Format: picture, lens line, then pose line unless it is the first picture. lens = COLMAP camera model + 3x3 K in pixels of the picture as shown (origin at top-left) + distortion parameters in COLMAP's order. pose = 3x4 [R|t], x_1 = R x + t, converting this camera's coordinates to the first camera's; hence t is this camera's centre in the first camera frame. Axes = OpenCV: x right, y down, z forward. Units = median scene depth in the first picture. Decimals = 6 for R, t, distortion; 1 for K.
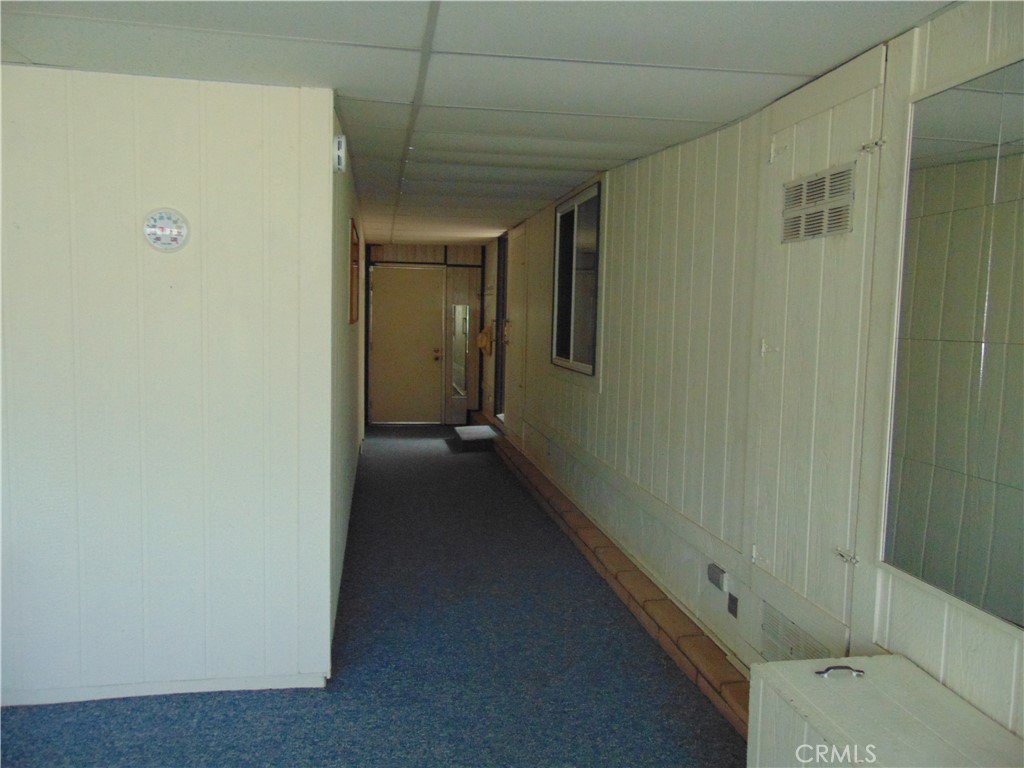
lens RADIAL K [[761.5, 0, 512.0], [0, 761.5, 384.0], [0, 0, 1]] dist [0.016317, 0.006221]
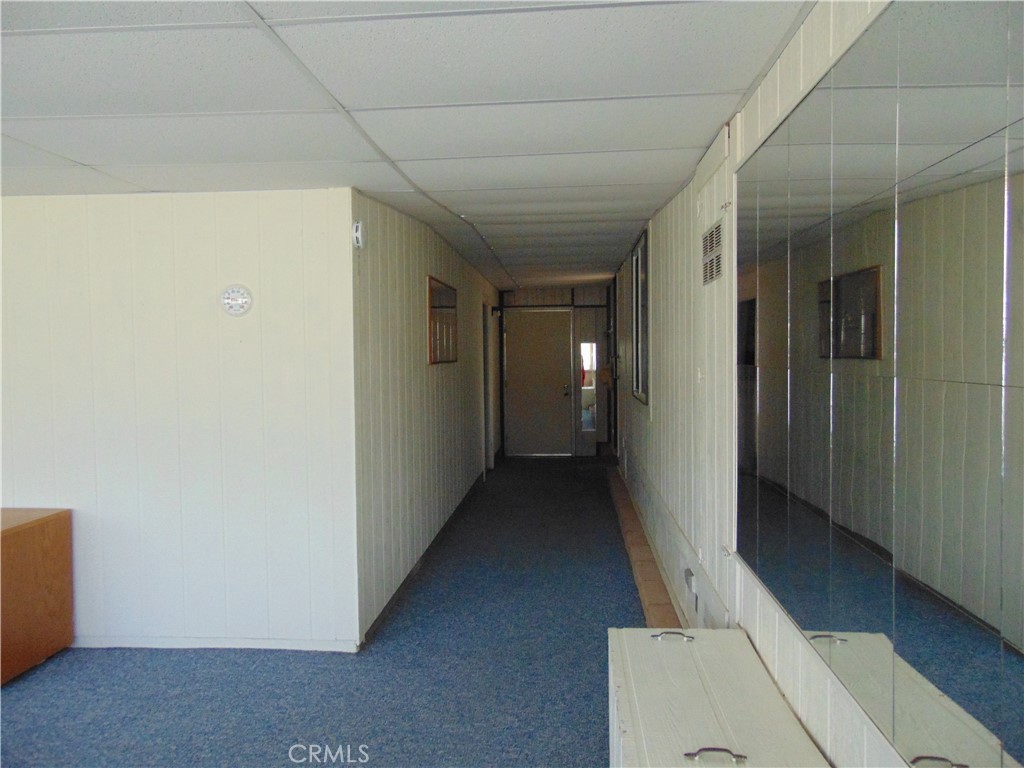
lens RADIAL K [[752.8, 0, 512.0], [0, 752.8, 384.0], [0, 0, 1]] dist [-0.000367, 0.000093]
pose [[0.971030, -0.022402, -0.237906, 0.333185], [0.010790, 0.998691, -0.050000, 0.020370], [0.238714, 0.045984, 0.970000, -0.176439]]
